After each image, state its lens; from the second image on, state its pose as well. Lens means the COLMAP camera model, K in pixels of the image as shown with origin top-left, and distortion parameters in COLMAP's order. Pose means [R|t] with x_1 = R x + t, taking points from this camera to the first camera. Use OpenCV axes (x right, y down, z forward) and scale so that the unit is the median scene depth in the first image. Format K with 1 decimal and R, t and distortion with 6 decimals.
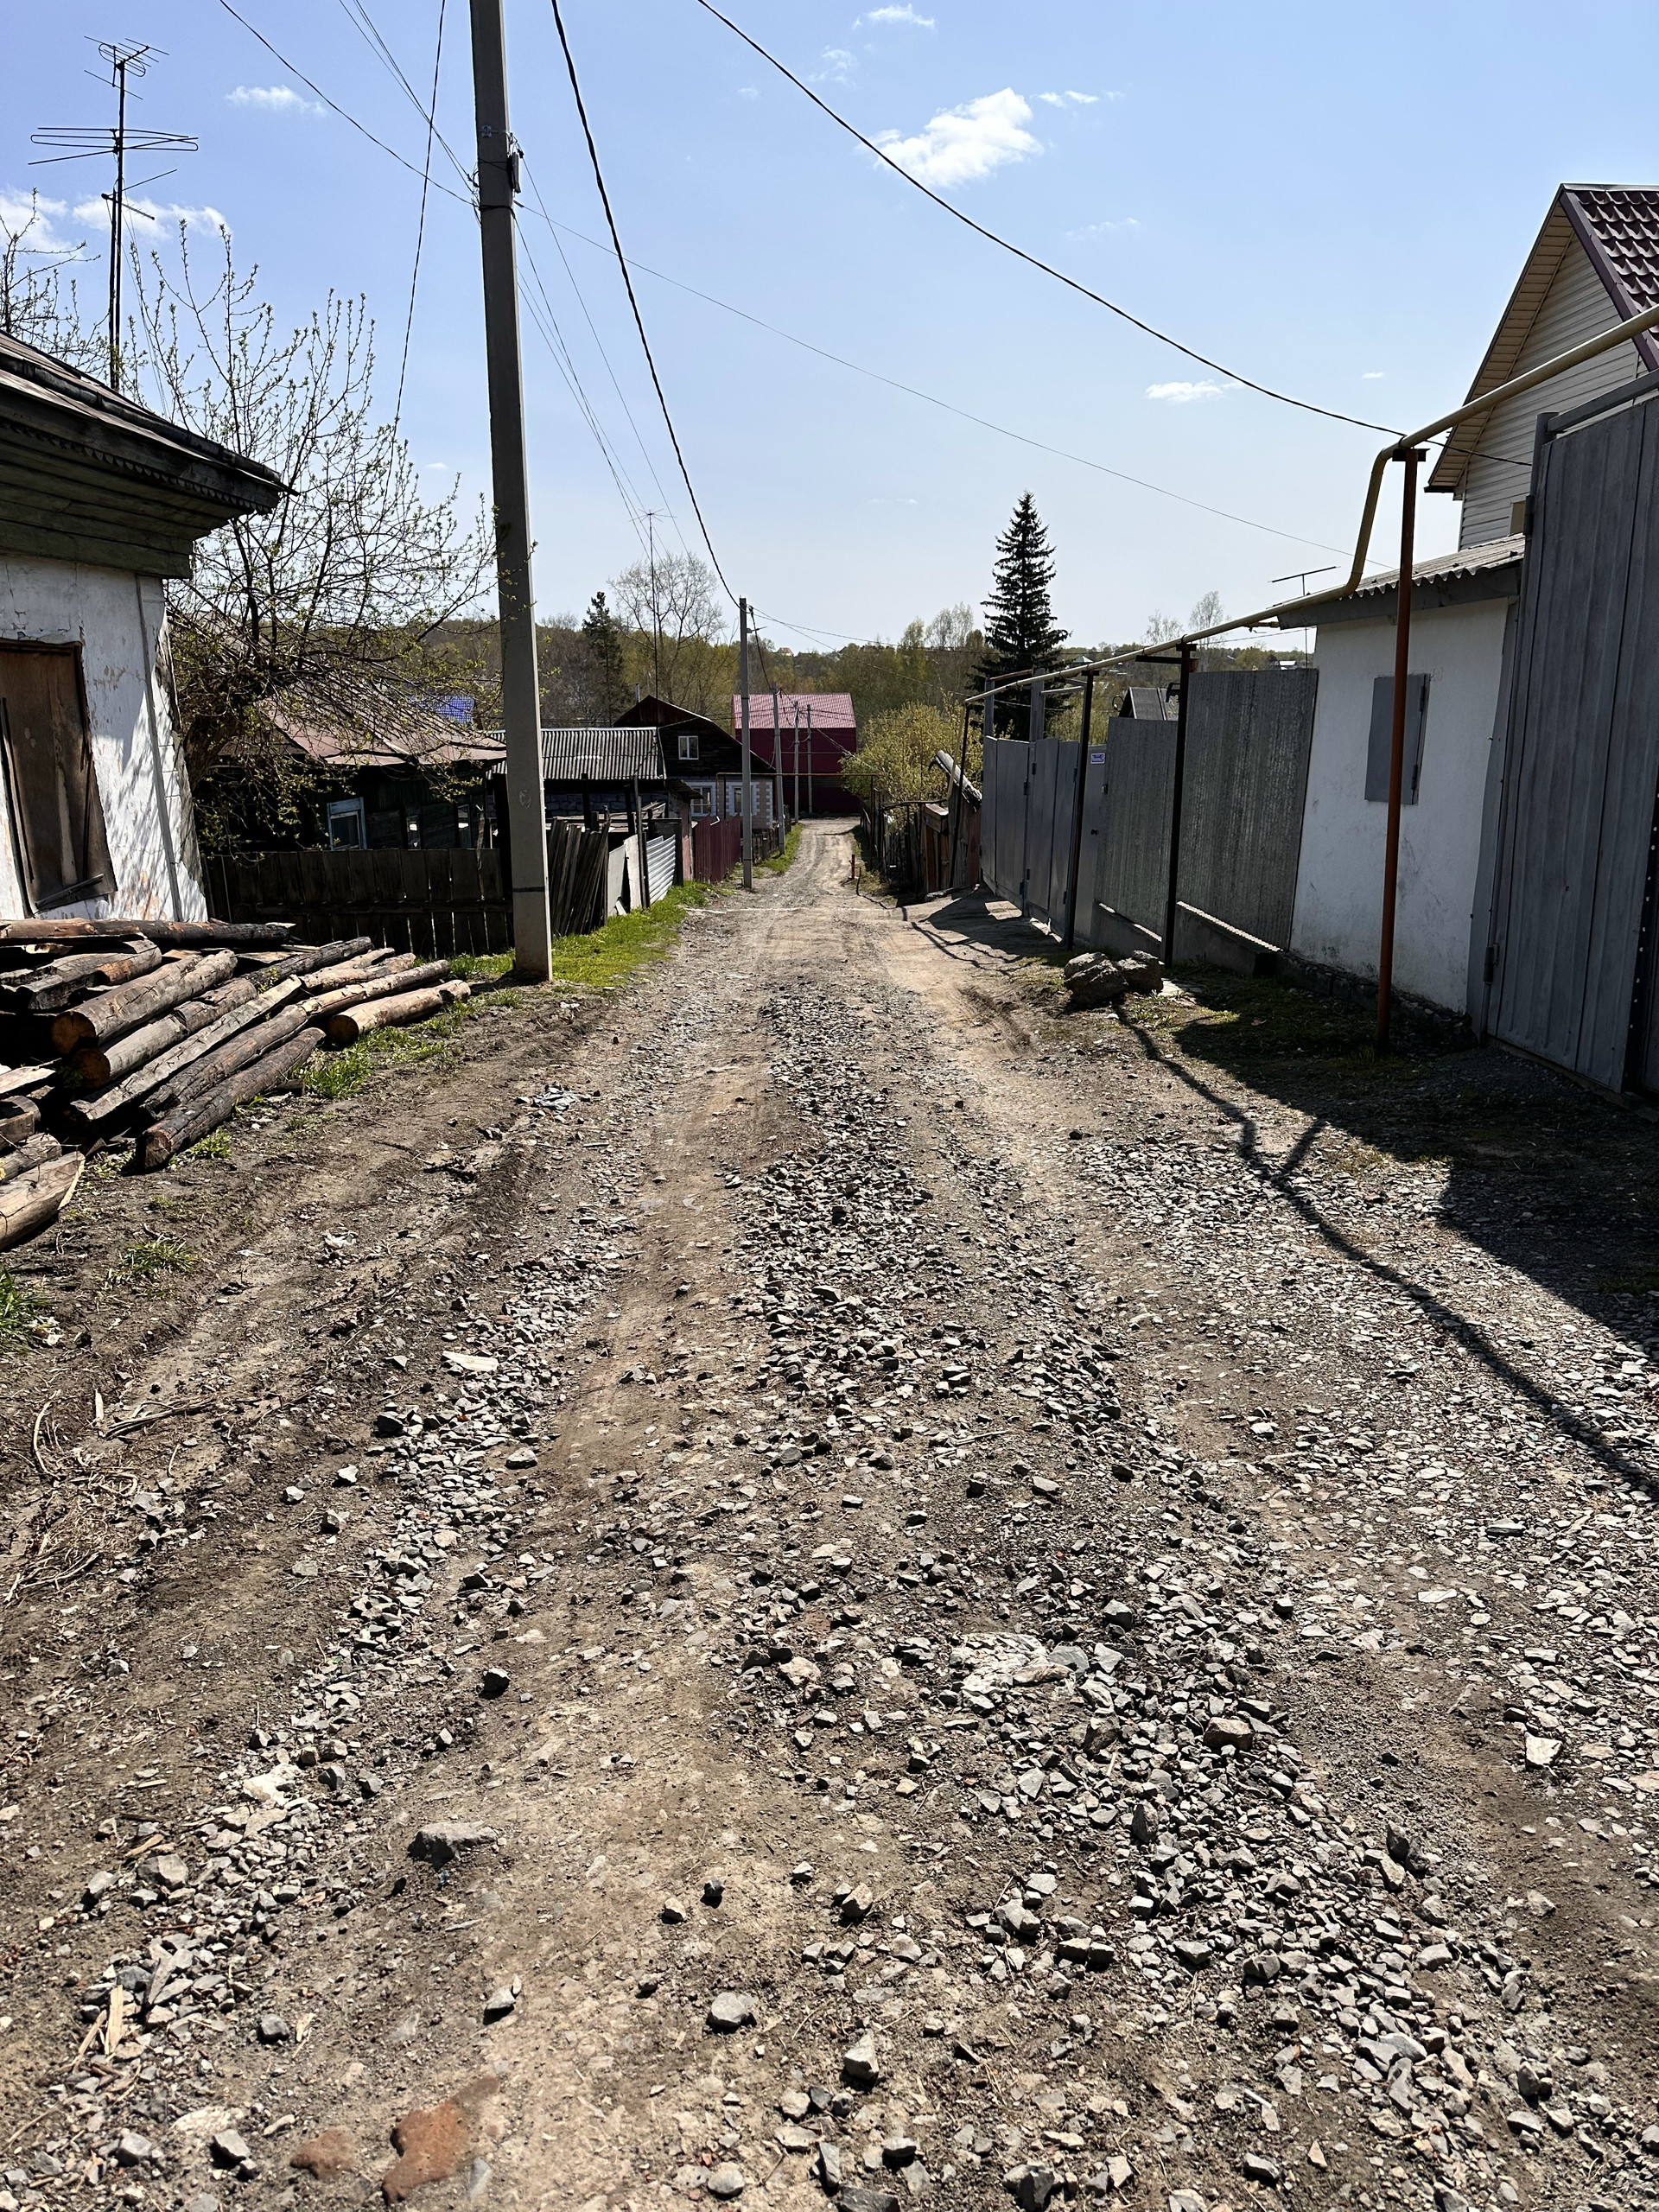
lens RADIAL K [[1538.9, 0, 823.0], [0, 1538.9, 1096.5], [0, 0, 1]] dist [0.220500, -0.447528]
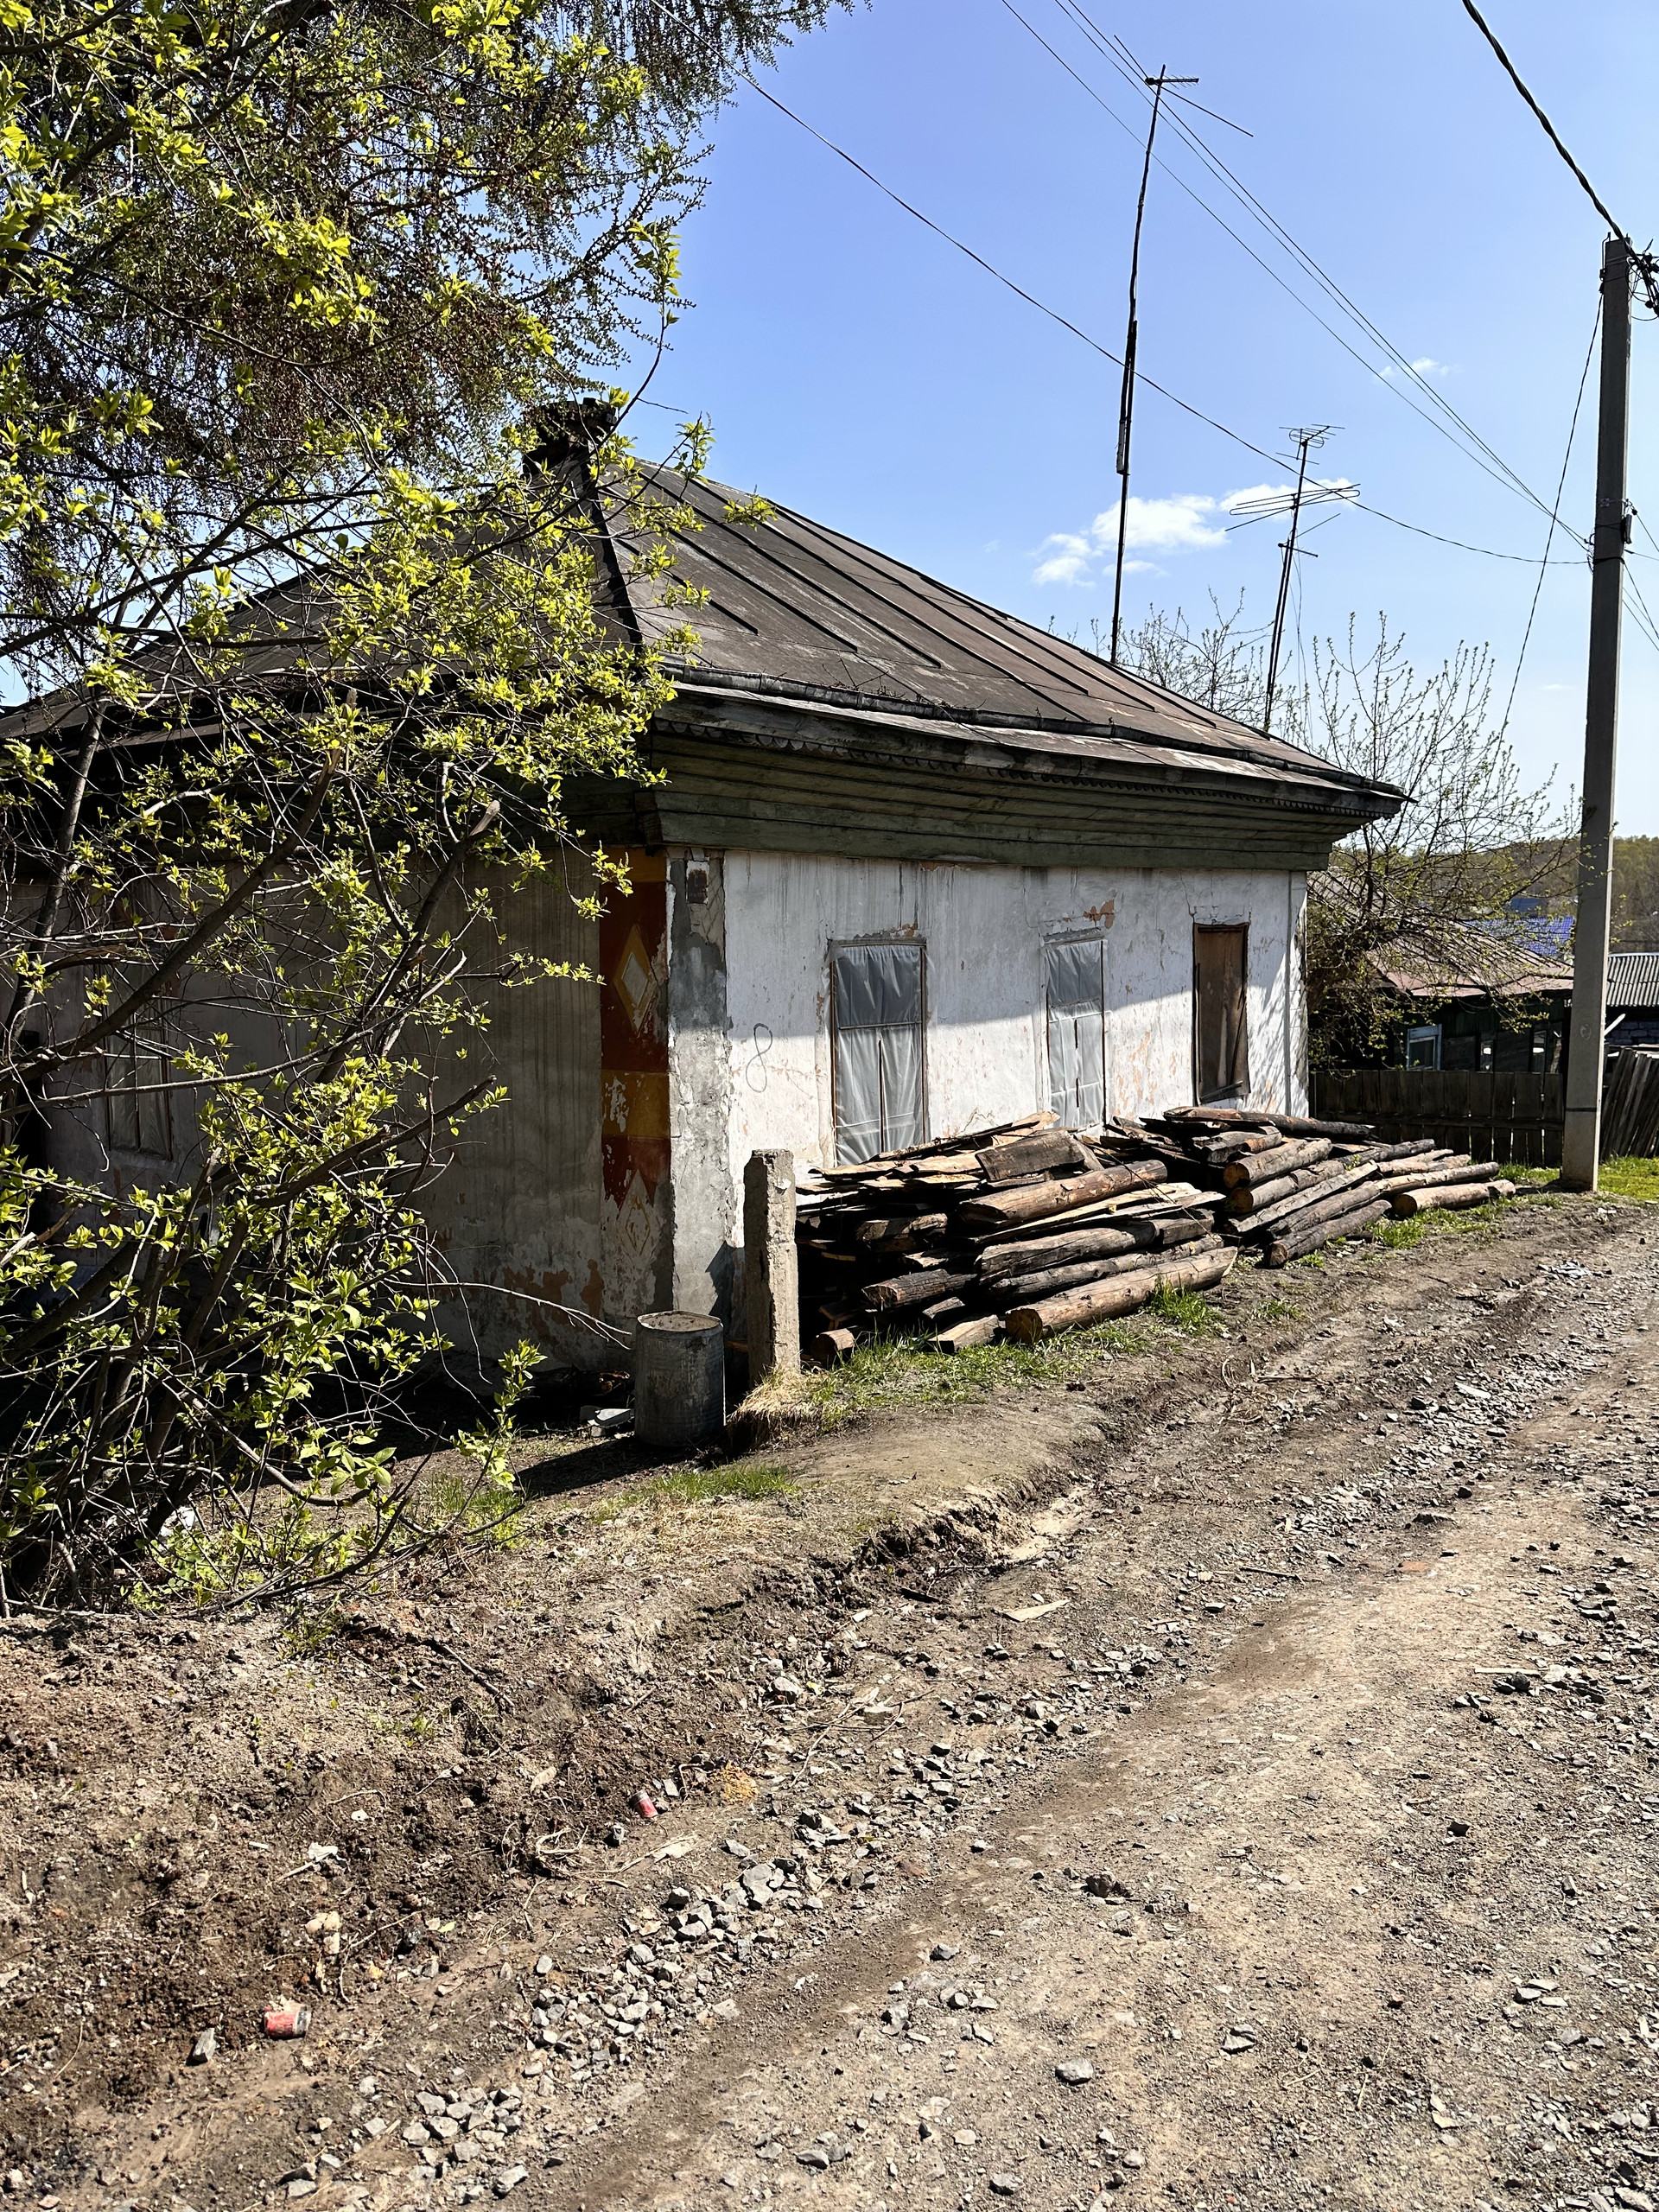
lens RADIAL K [[1538.9, 0, 823.0], [0, 1538.9, 1096.5], [0, 0, 1]] dist [0.220500, -0.447528]
pose [[0.792832, 0.057441, -0.606728, 0.113920], [-0.139826, 0.986136, -0.089355, 0.060300], [0.593184, 0.155680, 0.789871, -0.388103]]
